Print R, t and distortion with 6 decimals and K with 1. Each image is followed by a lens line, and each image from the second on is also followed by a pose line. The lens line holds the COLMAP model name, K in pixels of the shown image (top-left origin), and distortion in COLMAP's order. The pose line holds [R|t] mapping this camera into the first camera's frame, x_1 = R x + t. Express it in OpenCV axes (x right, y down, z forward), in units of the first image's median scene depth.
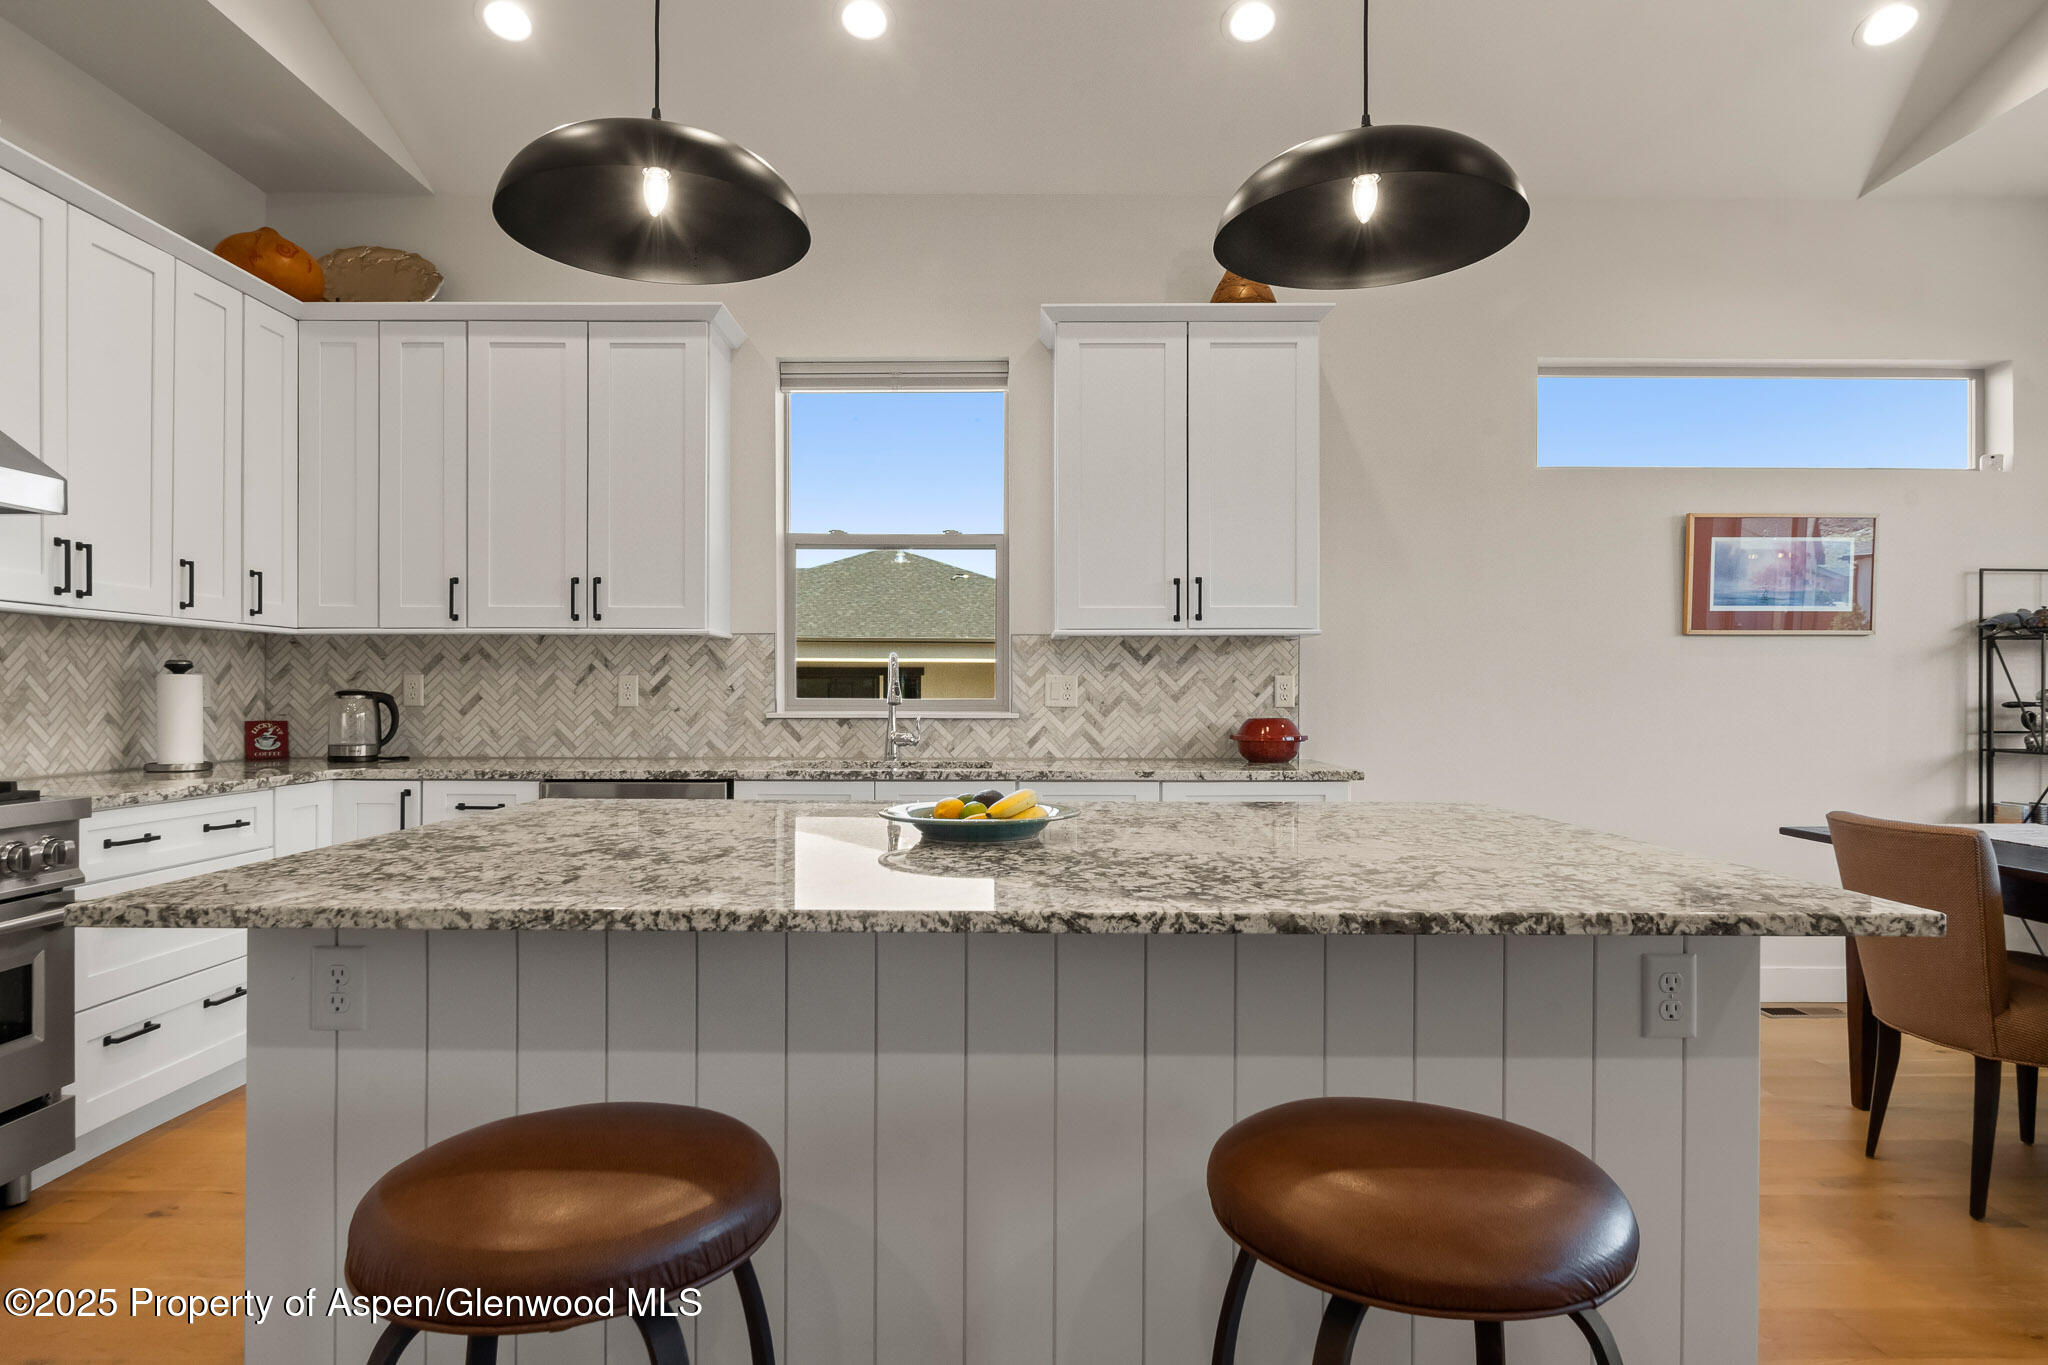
lens RADIAL K [[1153.6, 0, 1018.2], [0, 1153.6, 693.1], [0, 0, 1]] dist [-0.002115, -0.000320]
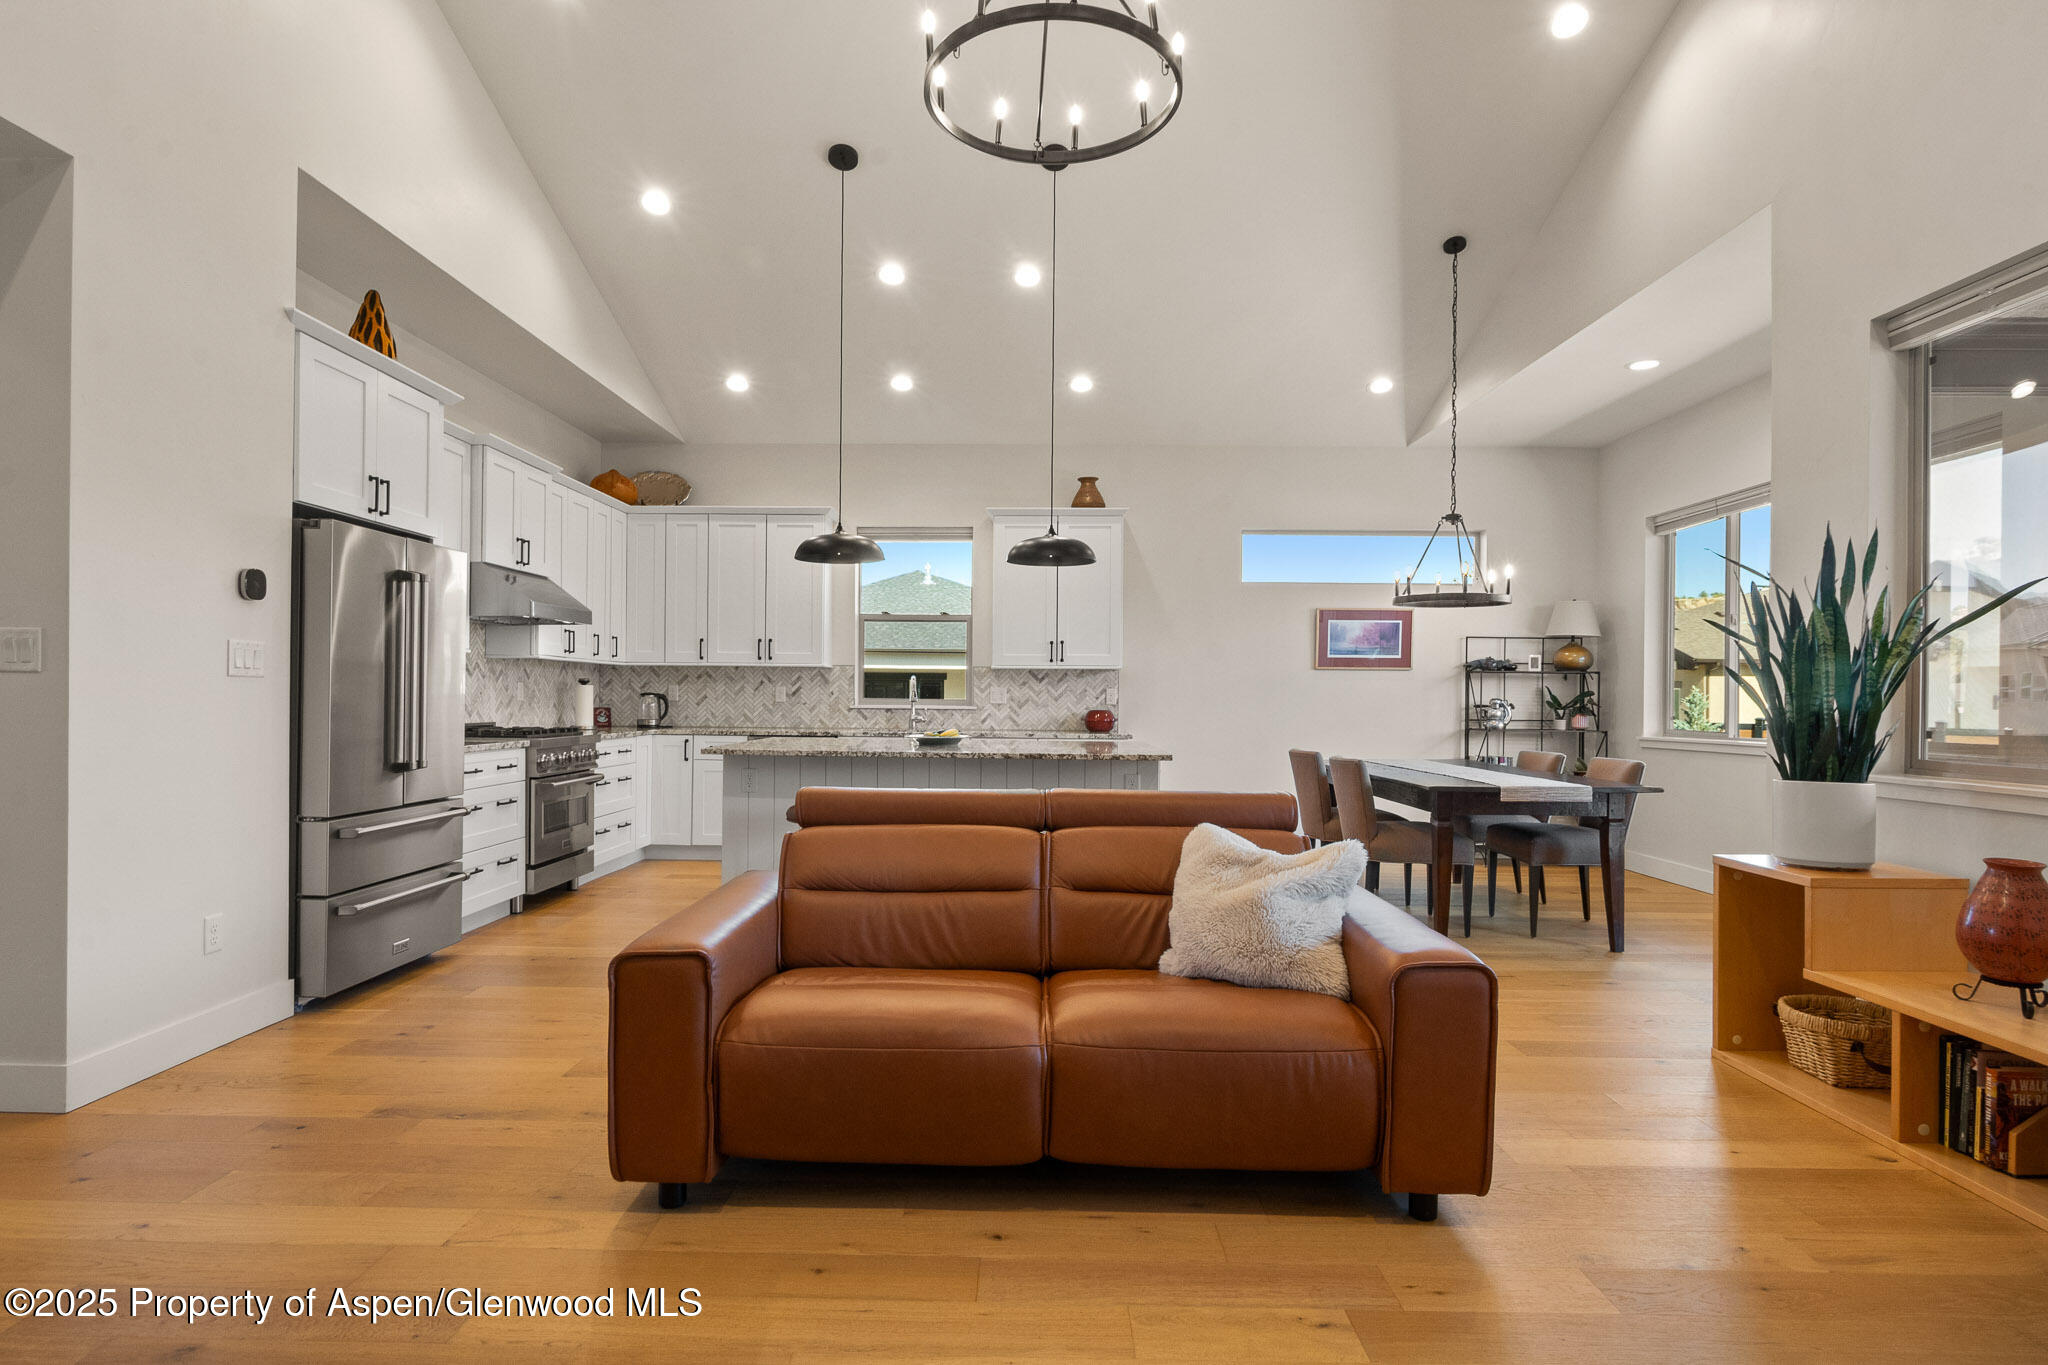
lens RADIAL K [[1081.3, 0, 1017.6], [0, 1081.3, 699.8], [0, 0, 1]] dist [-0.002129, -0.000924]
pose [[0.999757, 0.007574, -0.020687, 0.110102], [-0.007480, 0.999962, 0.004583, -0.003412], [0.020721, -0.004427, 0.999775, -0.861887]]
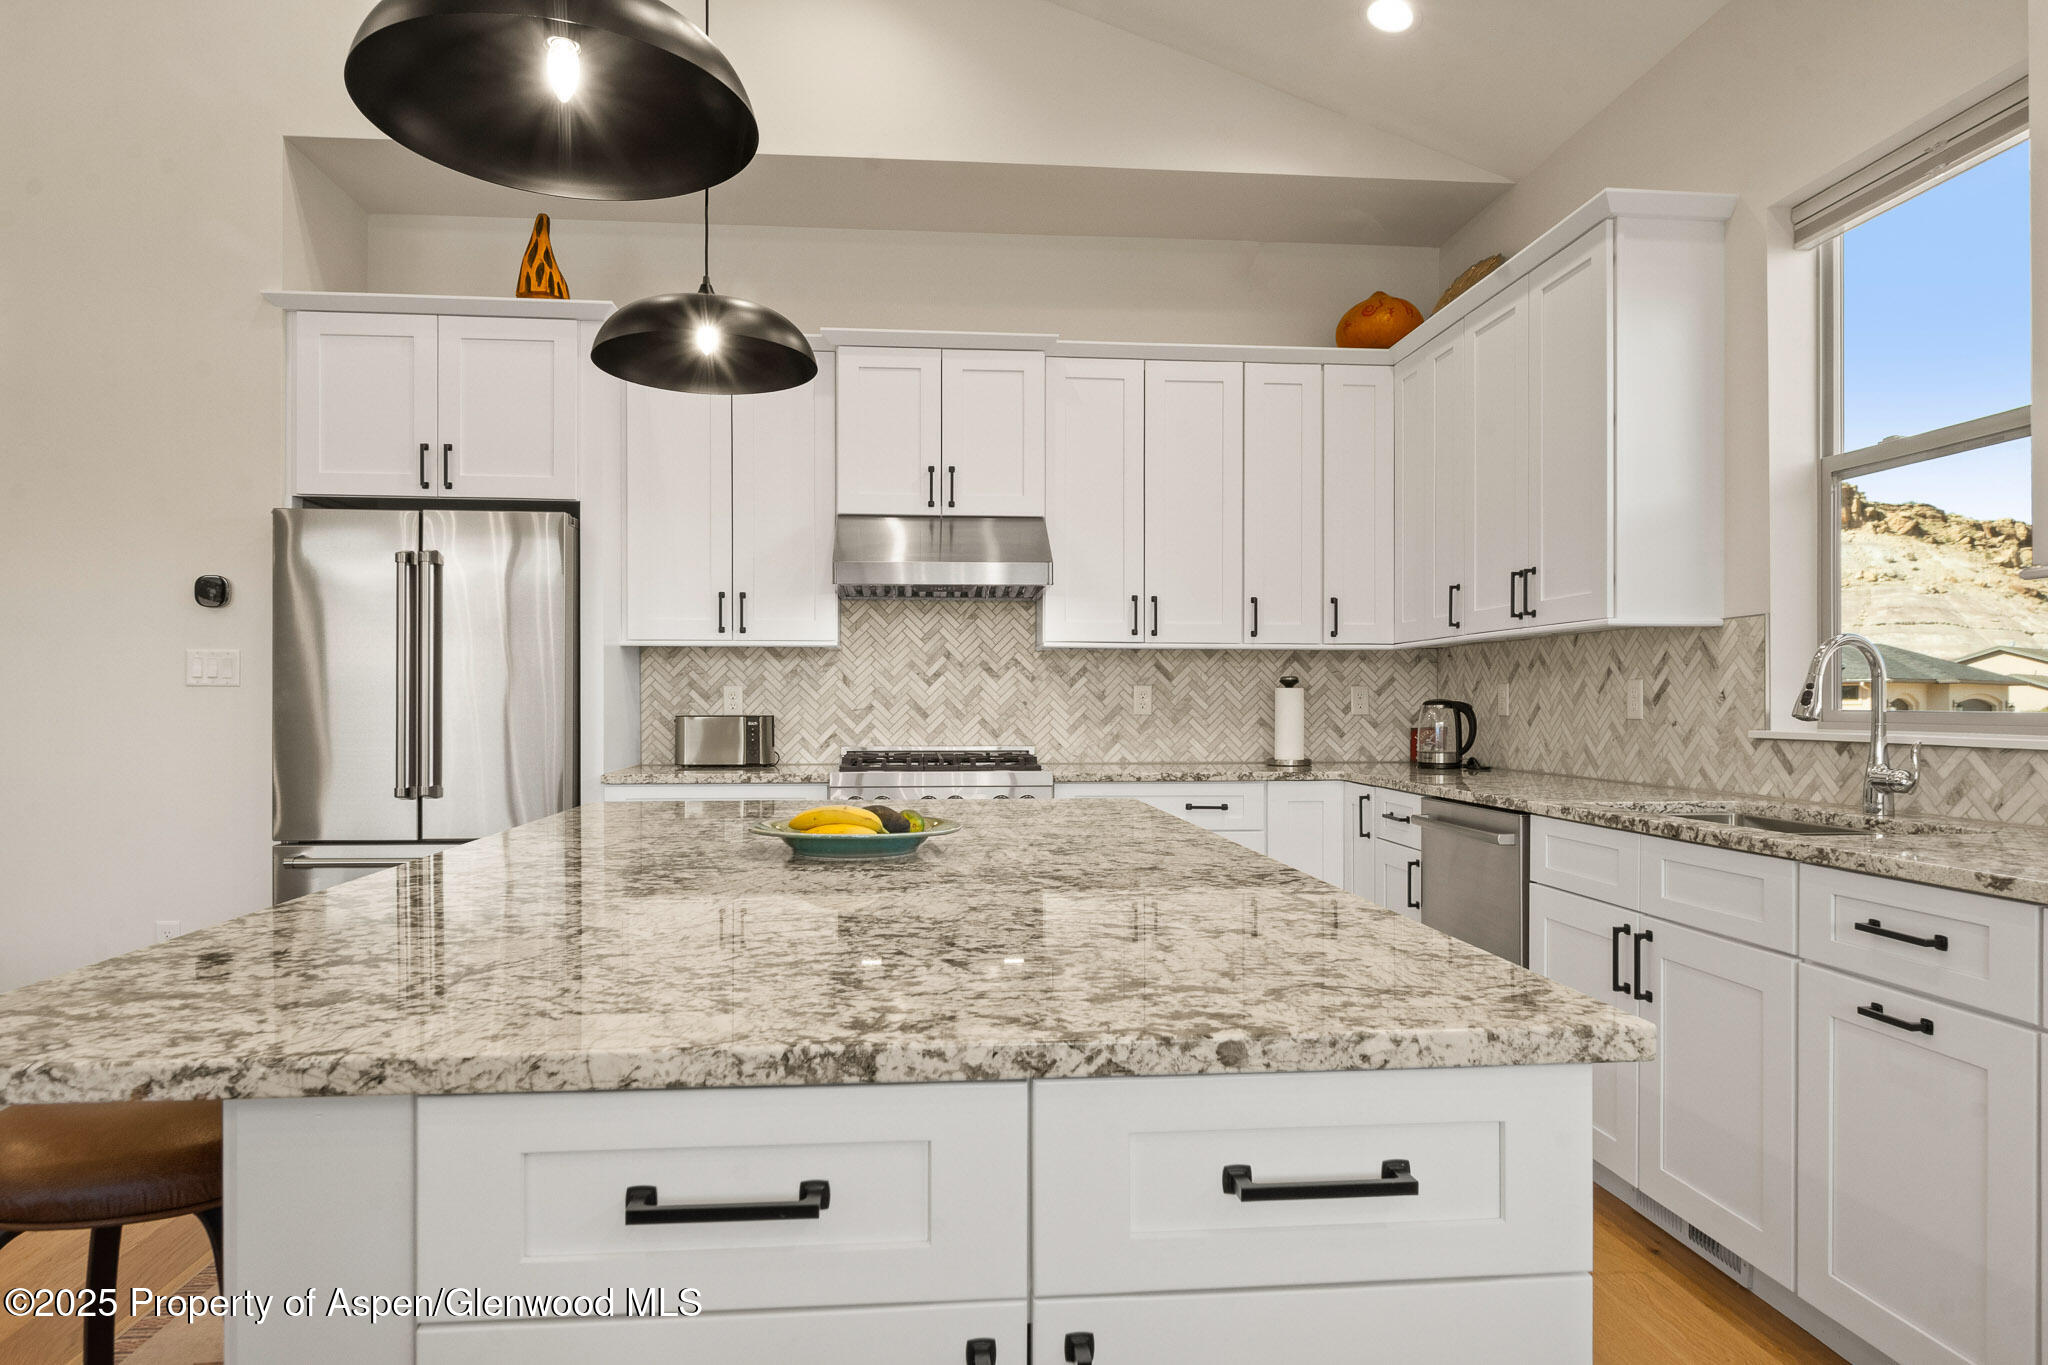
lens RADIAL K [[1208.7, 0, 1014.9], [0, 1208.7, 702.7], [0, 0, 1]] dist [-0.001952, -0.000912]
pose [[0.086858, -0.001864, -0.996219, 0.464675], [0.000519, 0.999998, -0.001826, 0.001705], [0.996221, -0.000358, 0.086858, 0.500930]]
